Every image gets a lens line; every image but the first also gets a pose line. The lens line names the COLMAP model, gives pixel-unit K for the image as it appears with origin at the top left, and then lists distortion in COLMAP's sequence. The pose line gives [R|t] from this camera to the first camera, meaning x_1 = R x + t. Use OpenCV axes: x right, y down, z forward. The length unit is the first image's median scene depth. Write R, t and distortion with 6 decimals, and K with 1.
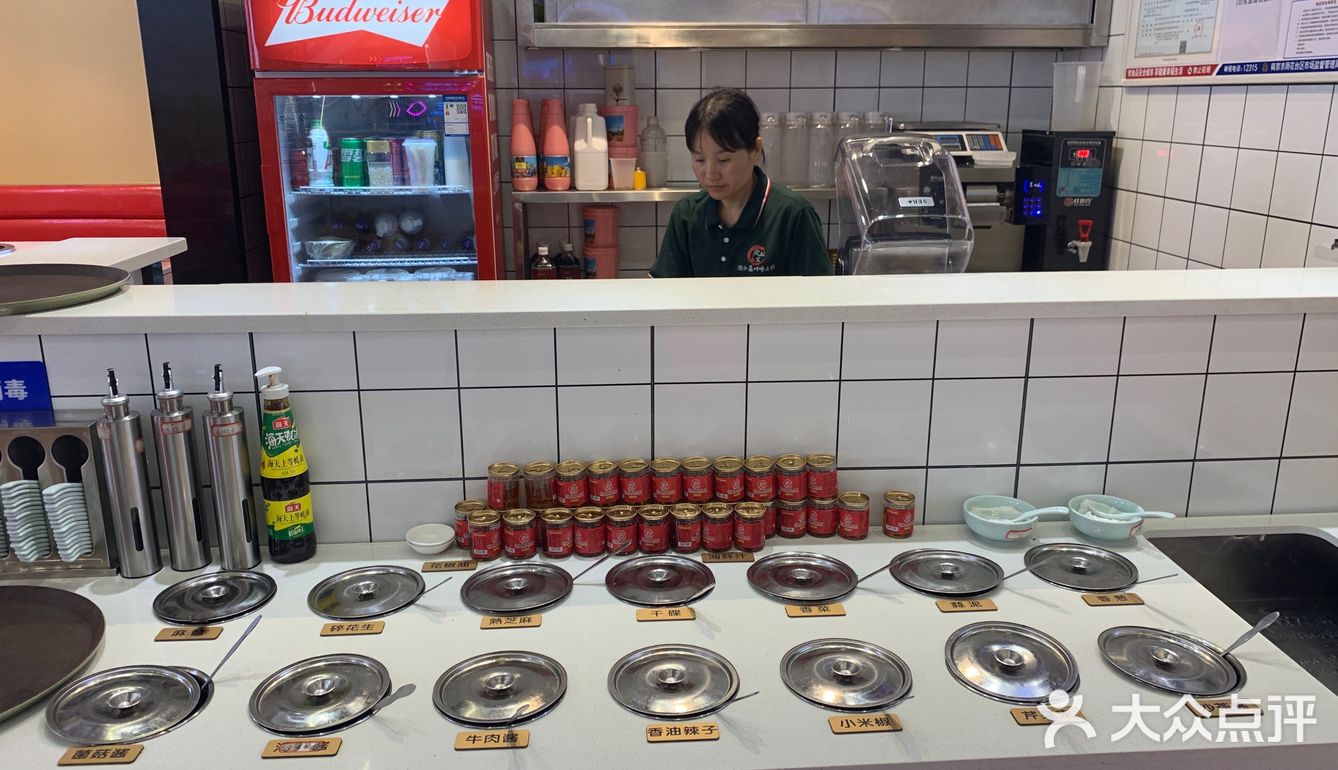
lens RADIAL K [[1134.1, 0, 689.4], [0, 1134.1, 421.4], [0, 0, 1]] dist [0.053963, -0.066943]
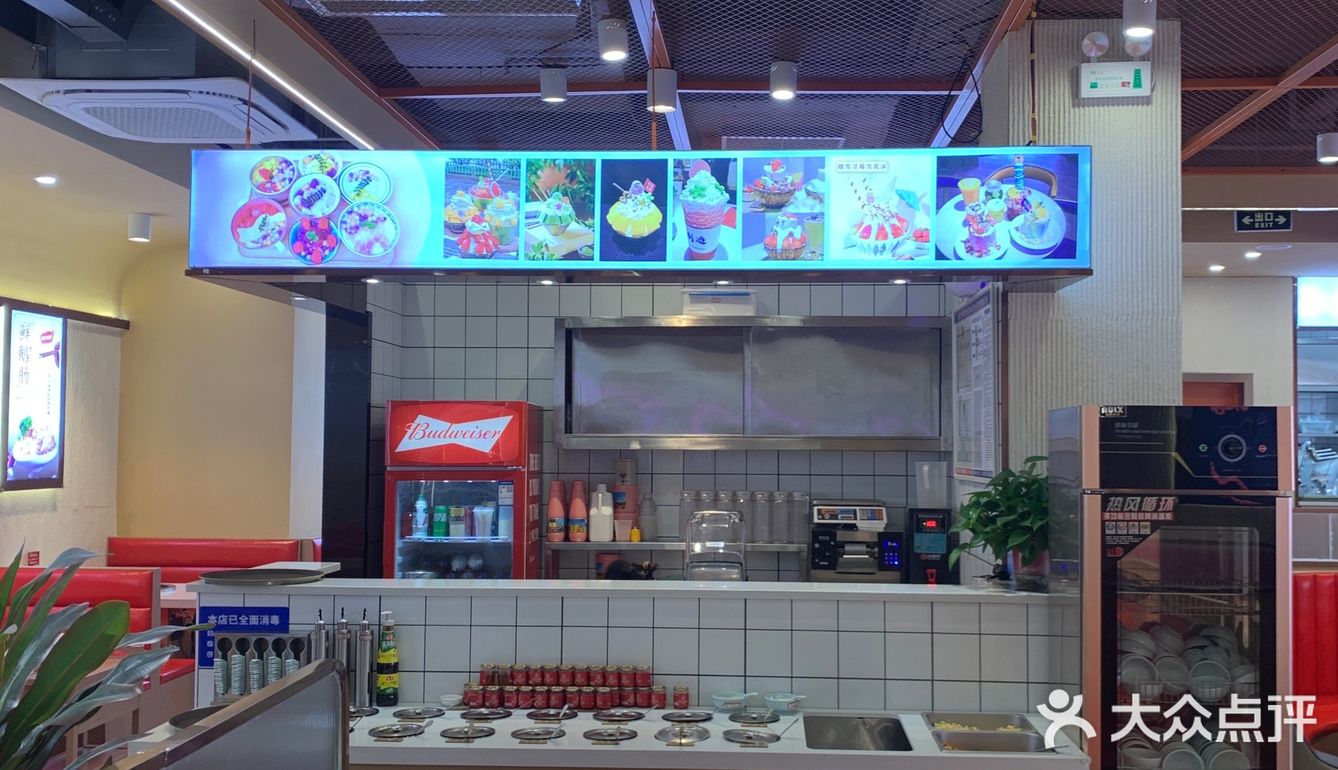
lens RADIAL K [[1406.6, 0, 671.5], [0, 1406.6, 388.5], [0, 0, 1]] dist [0.021266, 0.000000]
pose [[0.991064, 0.002333, -0.133370, 0.272666], [-0.044364, 0.948692, -0.313075, 0.187930], [0.125796, 0.316194, 0.940317, -0.821746]]
